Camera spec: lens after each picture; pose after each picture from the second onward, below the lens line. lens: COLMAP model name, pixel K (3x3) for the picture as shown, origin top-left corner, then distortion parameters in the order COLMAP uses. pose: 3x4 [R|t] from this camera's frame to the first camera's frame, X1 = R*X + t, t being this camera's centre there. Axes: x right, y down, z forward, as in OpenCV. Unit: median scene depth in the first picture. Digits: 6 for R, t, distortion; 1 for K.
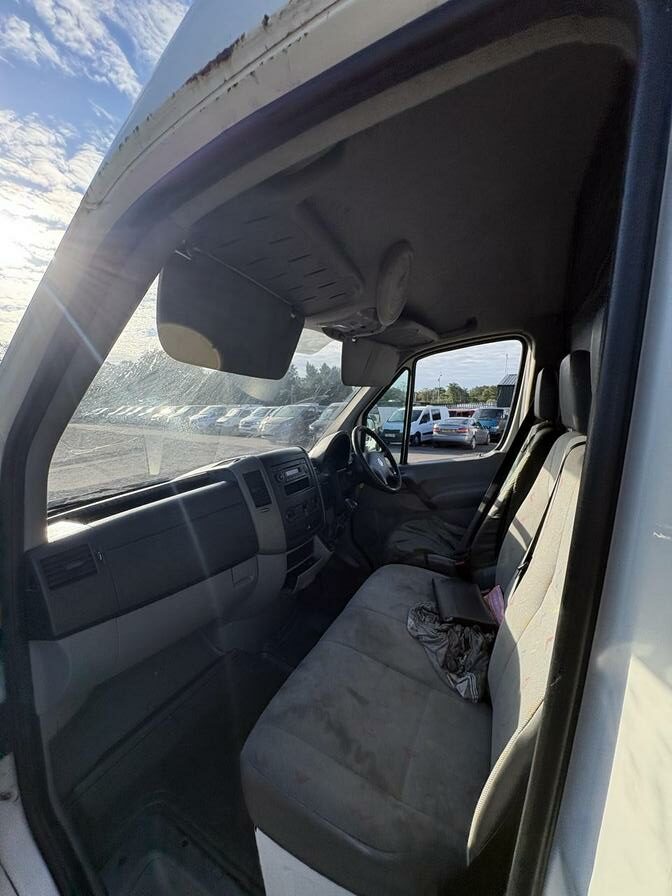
lens RADIAL K [[344.9, 0, 335.7], [0, 344.9, 444.5], [0, 0, 1]] dist [-0.000068, 0.000052]
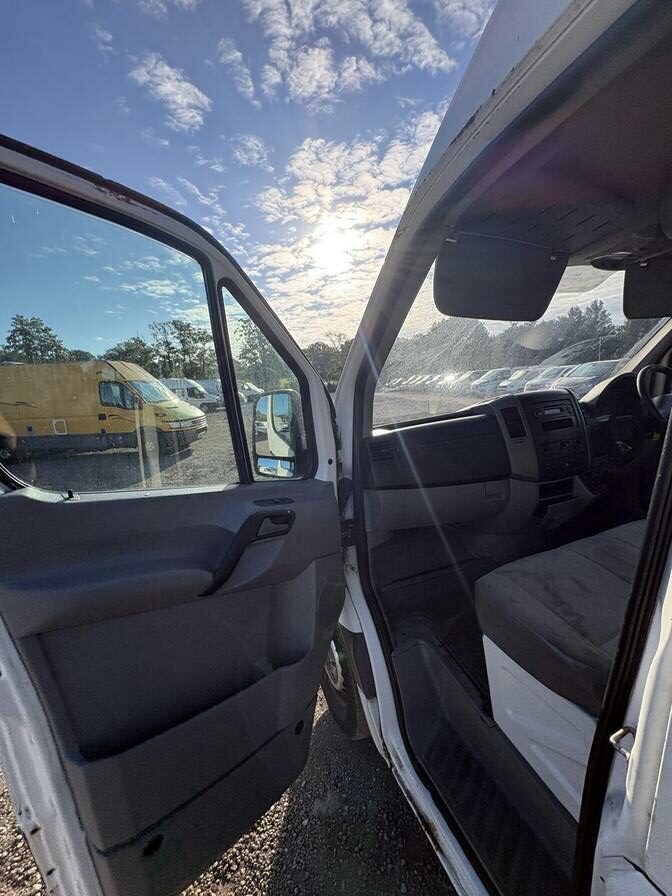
lens RADIAL K [[362.8, 0, 338.2], [0, 362.8, 441.2], [0, 0, 1]] dist [0.000909, 0.000463]
pose [[0.727366, 0.063789, -0.683279, 0.139009], [-0.015255, 0.996927, 0.076832, 0.082871], [0.686081, -0.045461, 0.726104, -0.216300]]
